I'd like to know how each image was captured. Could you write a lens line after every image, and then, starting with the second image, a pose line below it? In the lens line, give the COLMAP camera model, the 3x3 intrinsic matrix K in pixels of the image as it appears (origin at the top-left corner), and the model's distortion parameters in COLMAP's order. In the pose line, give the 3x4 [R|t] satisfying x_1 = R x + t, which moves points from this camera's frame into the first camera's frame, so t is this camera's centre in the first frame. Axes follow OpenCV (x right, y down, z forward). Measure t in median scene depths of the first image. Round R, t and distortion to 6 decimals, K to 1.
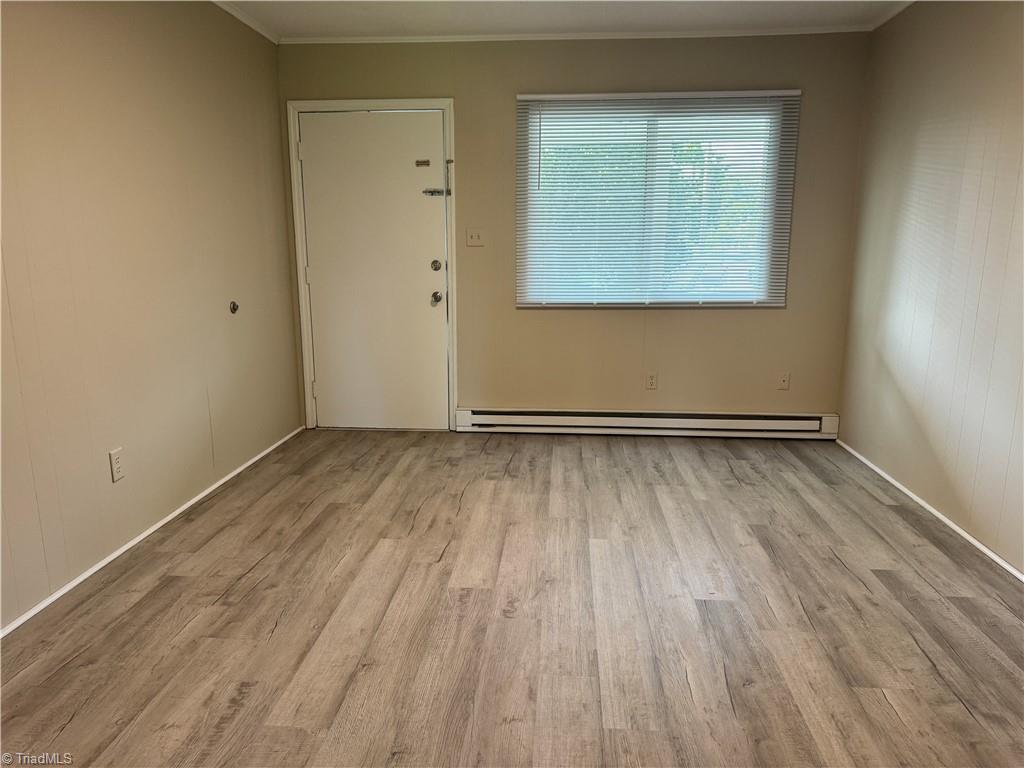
lens RADIAL K [[733.8, 0, 512.0], [0, 733.8, 384.0], [0, 0, 1]] dist [0.106228, -0.141083]
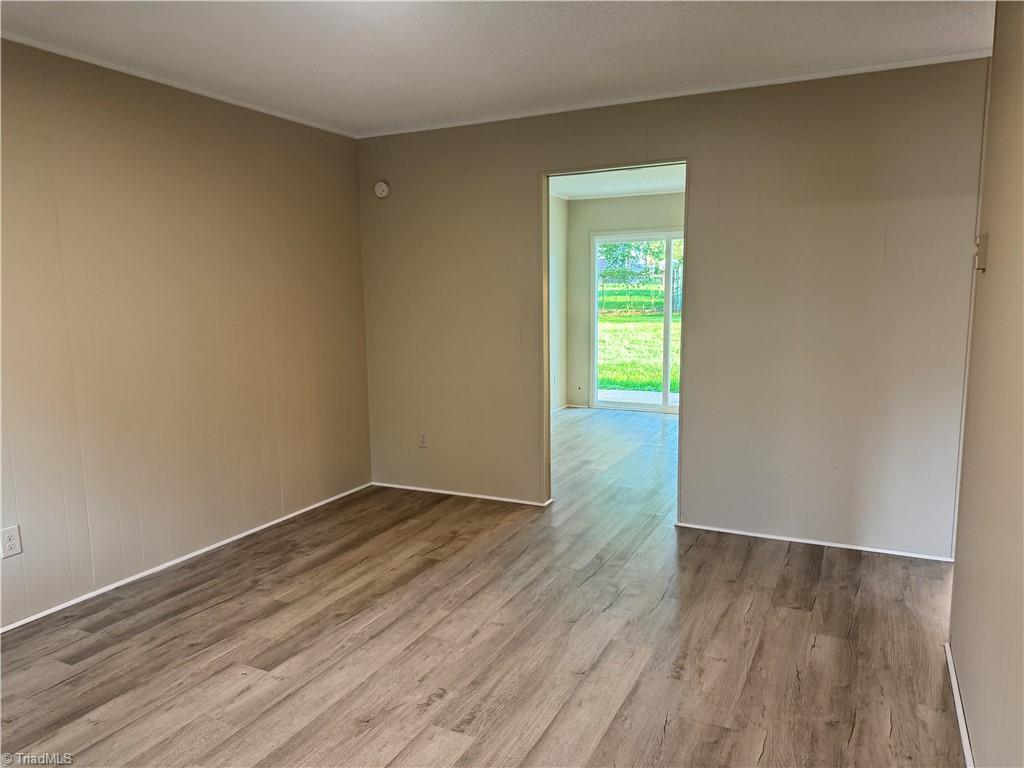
lens RADIAL K [[733.8, 0, 512.0], [0, 733.8, 384.0], [0, 0, 1]] dist [0.106228, -0.141083]
pose [[-0.930132, -0.035732, 0.365482, -0.506351], [0.082415, 0.949555, 0.302577, -0.440453], [-0.357857, 0.311558, -0.880267, 1.920442]]
